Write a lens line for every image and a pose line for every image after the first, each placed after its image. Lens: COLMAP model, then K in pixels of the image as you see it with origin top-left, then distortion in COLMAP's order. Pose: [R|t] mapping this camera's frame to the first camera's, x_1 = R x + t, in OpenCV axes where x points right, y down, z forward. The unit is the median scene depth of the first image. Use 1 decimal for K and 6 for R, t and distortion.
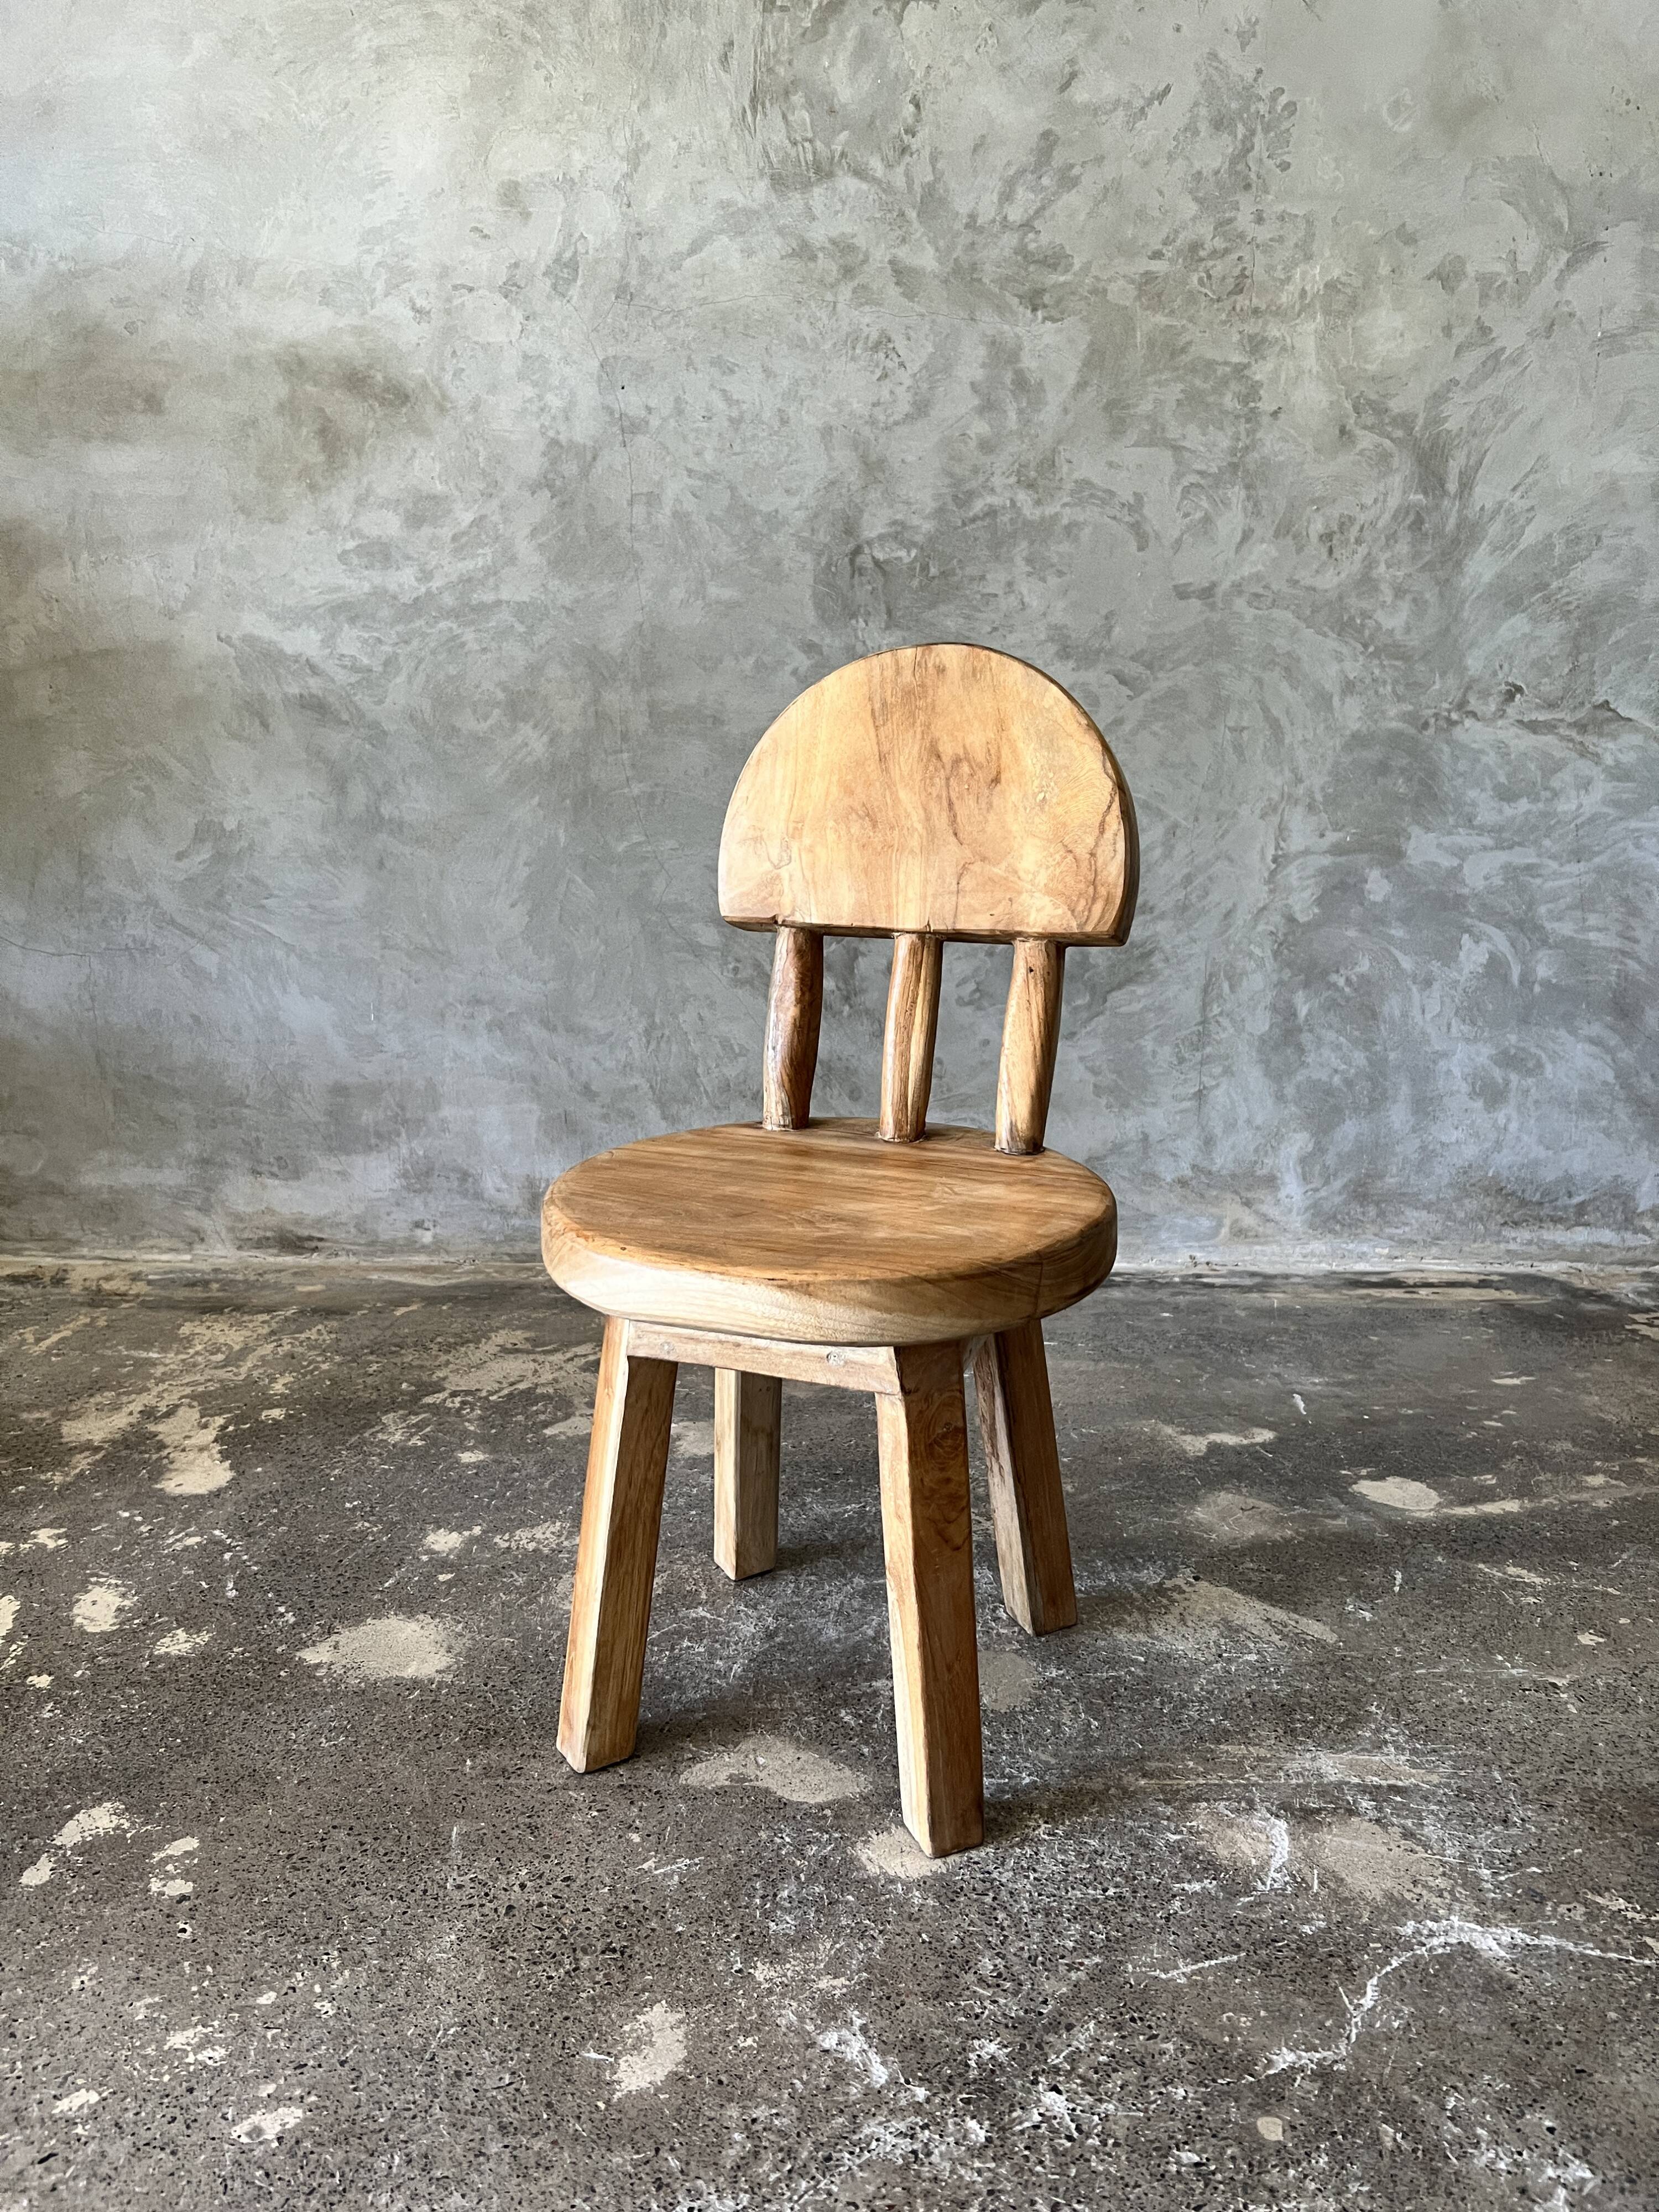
lens RADIAL K [[1693.2, 0, 831.4], [0, 1693.2, 1106.5], [0, 0, 1]] dist [0.026825, -0.041170]
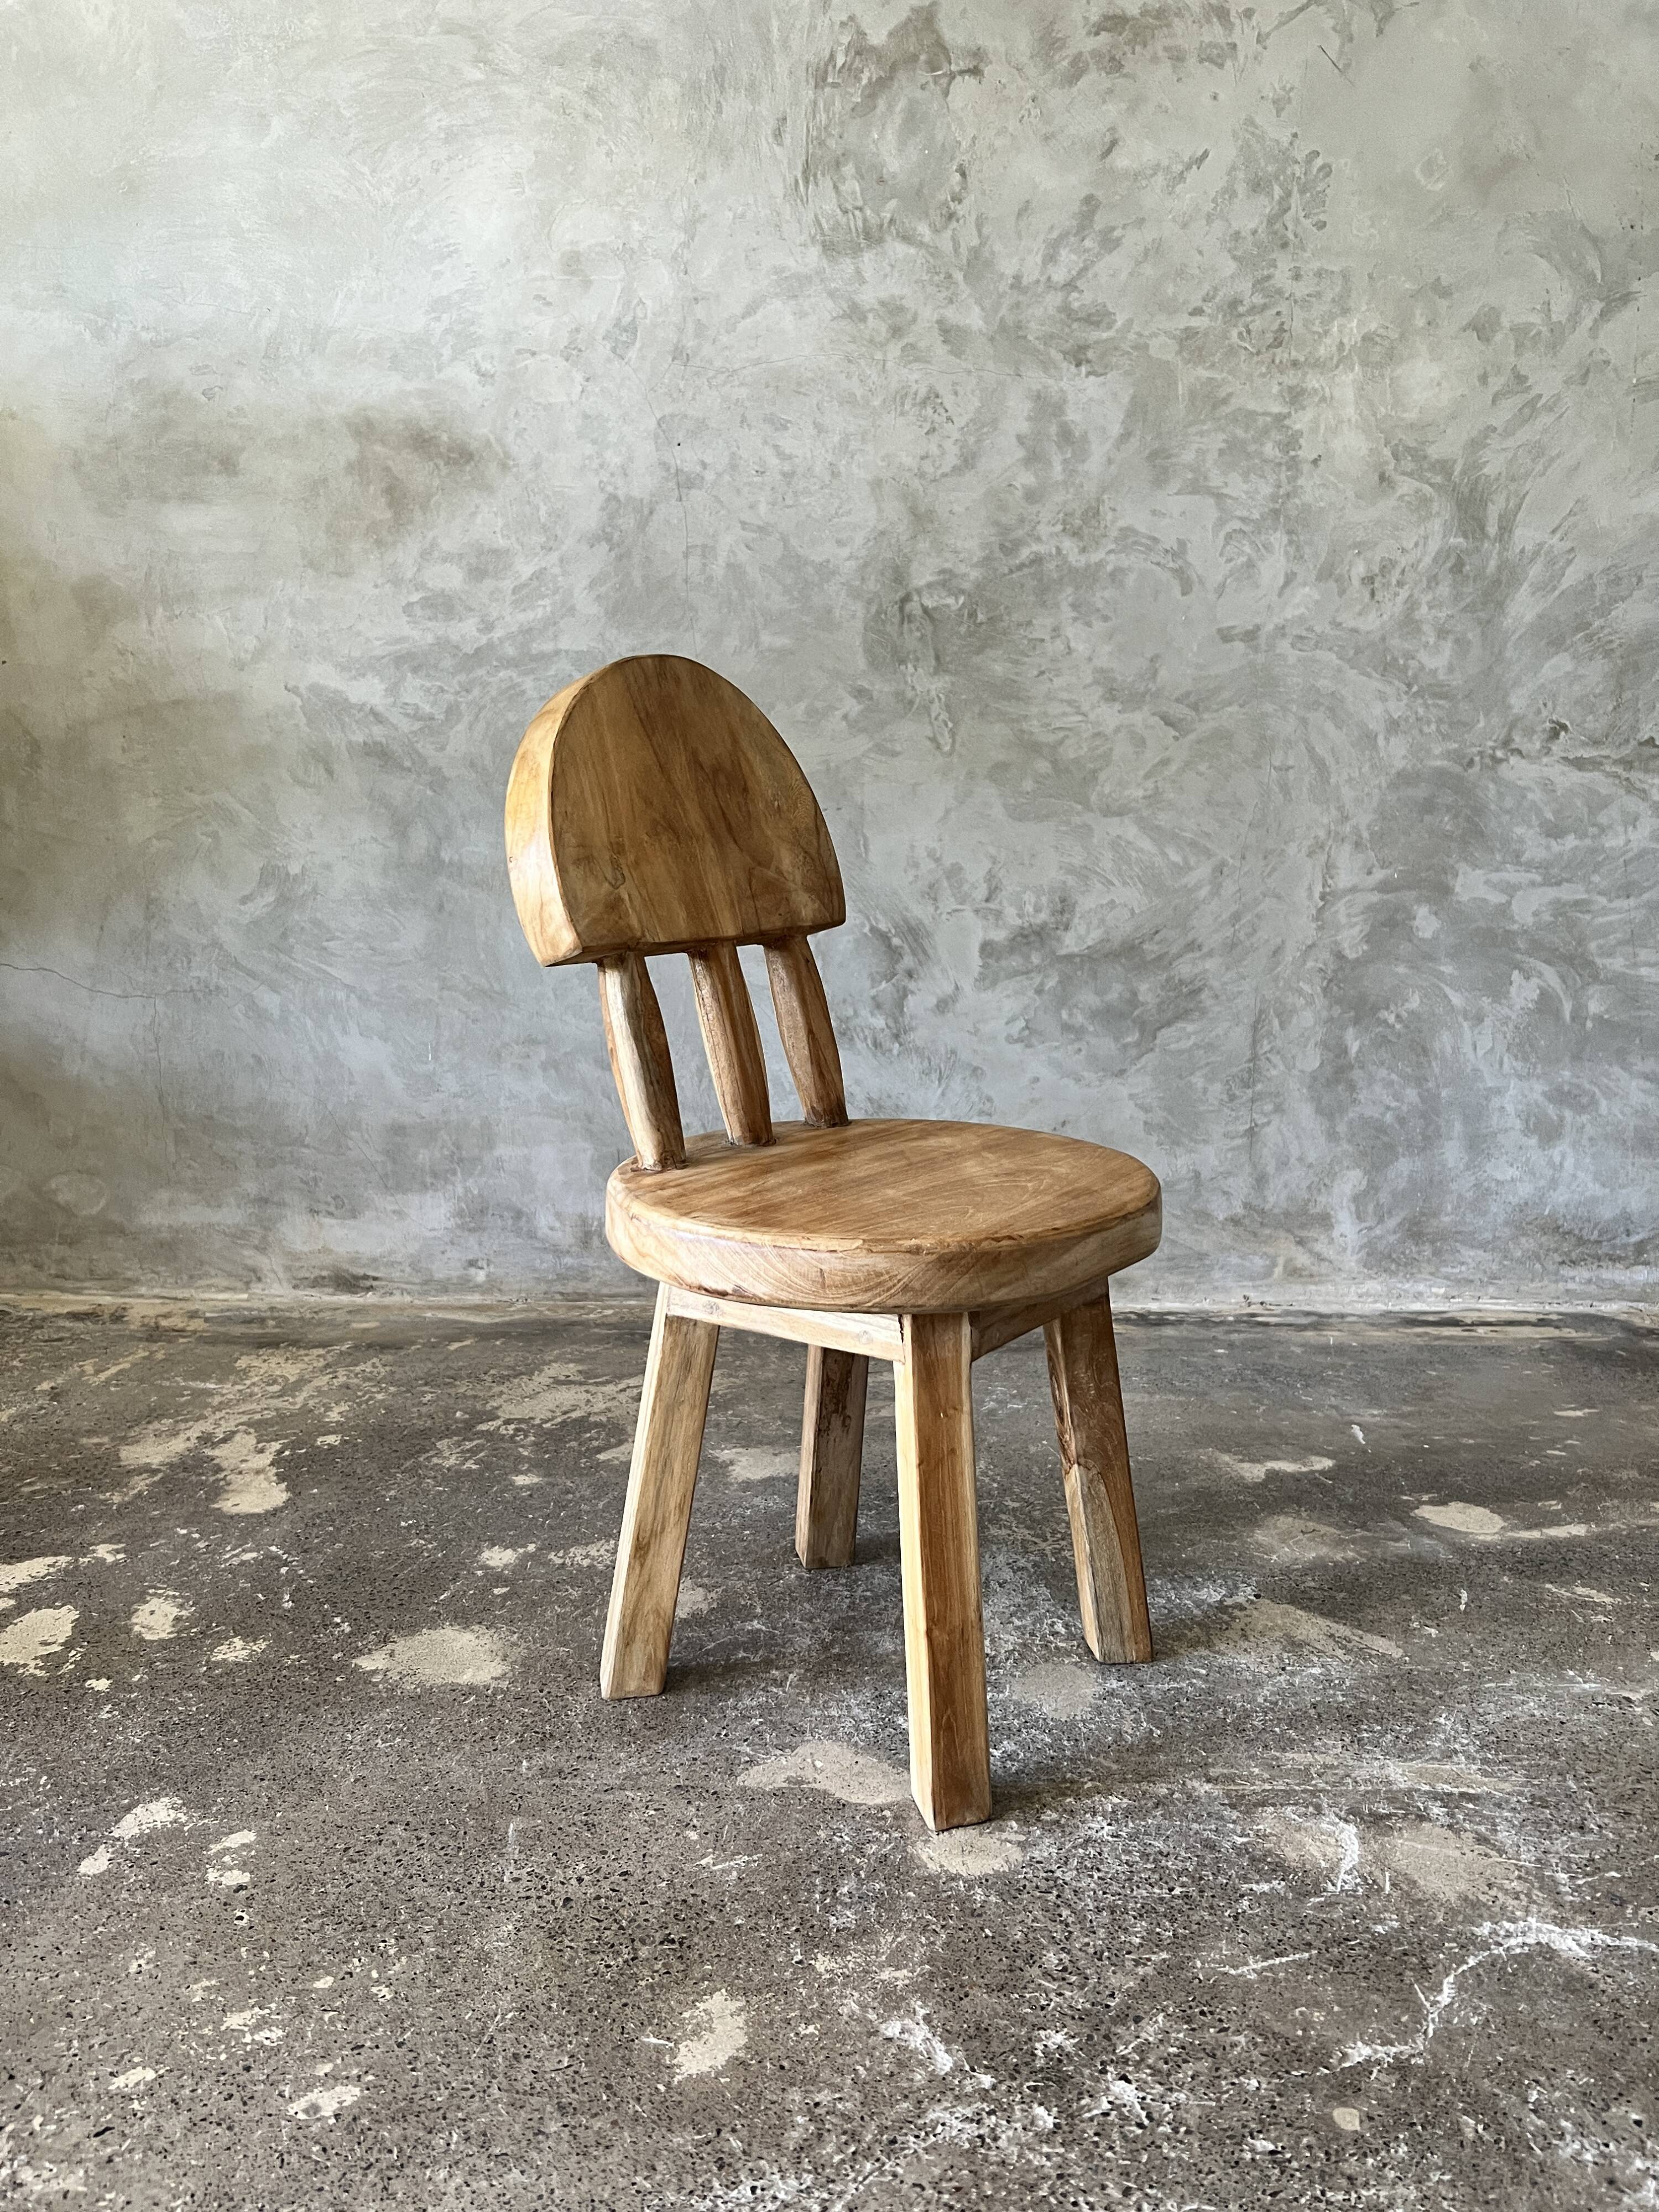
lens RADIAL K [[1693.2, 0, 830.6], [0, 1693.2, 1098.1], [0, 0, 1]] dist [0.026825, -0.041170]
pose [[0.999662, -0.002459, -0.025875, -0.004789], [0.000972, 0.998357, -0.057296, 0.032756], [0.025973, 0.057251, 0.998022, -0.005502]]
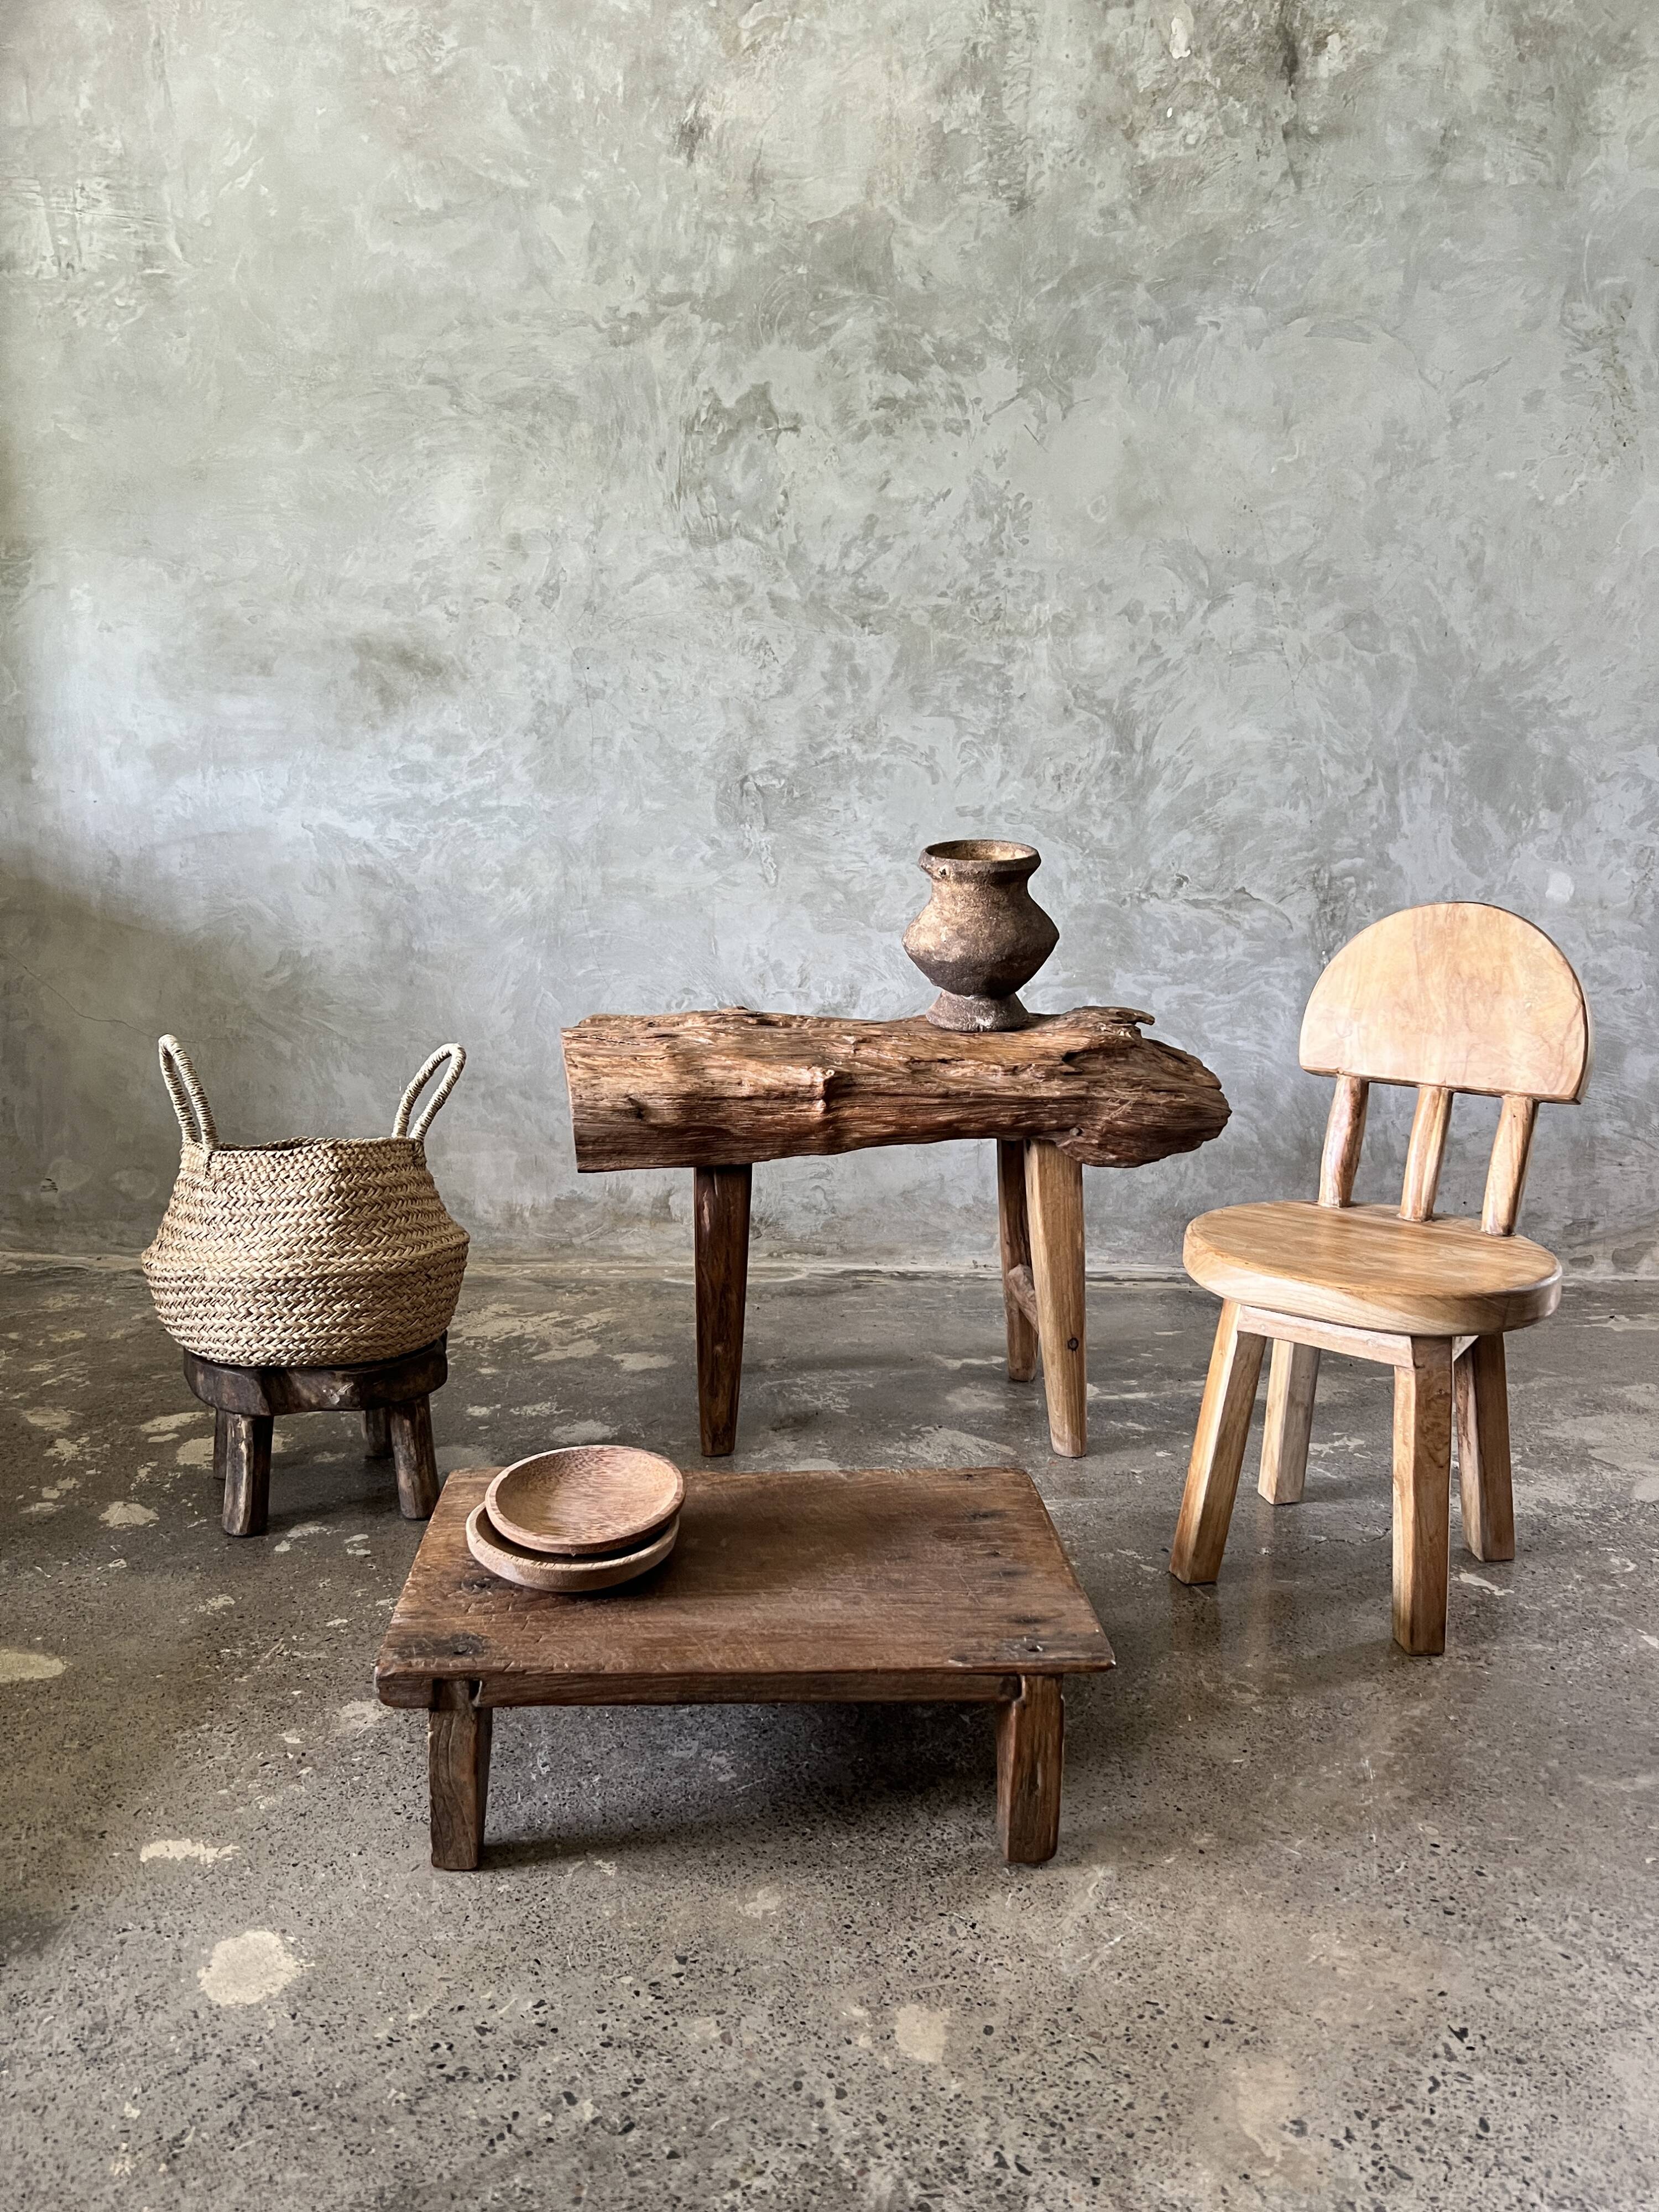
lens RADIAL K [[1693.2, 0, 841.3], [0, 1693.2, 1116.6], [0, 0, 1]] dist [0.026825, -0.041170]
pose [[0.997615, 0.010343, 0.068243, 0.001396], [-0.007144, 0.998872, -0.046951, 0.037833], [-0.068651, 0.046352, 0.996563, -0.478405]]
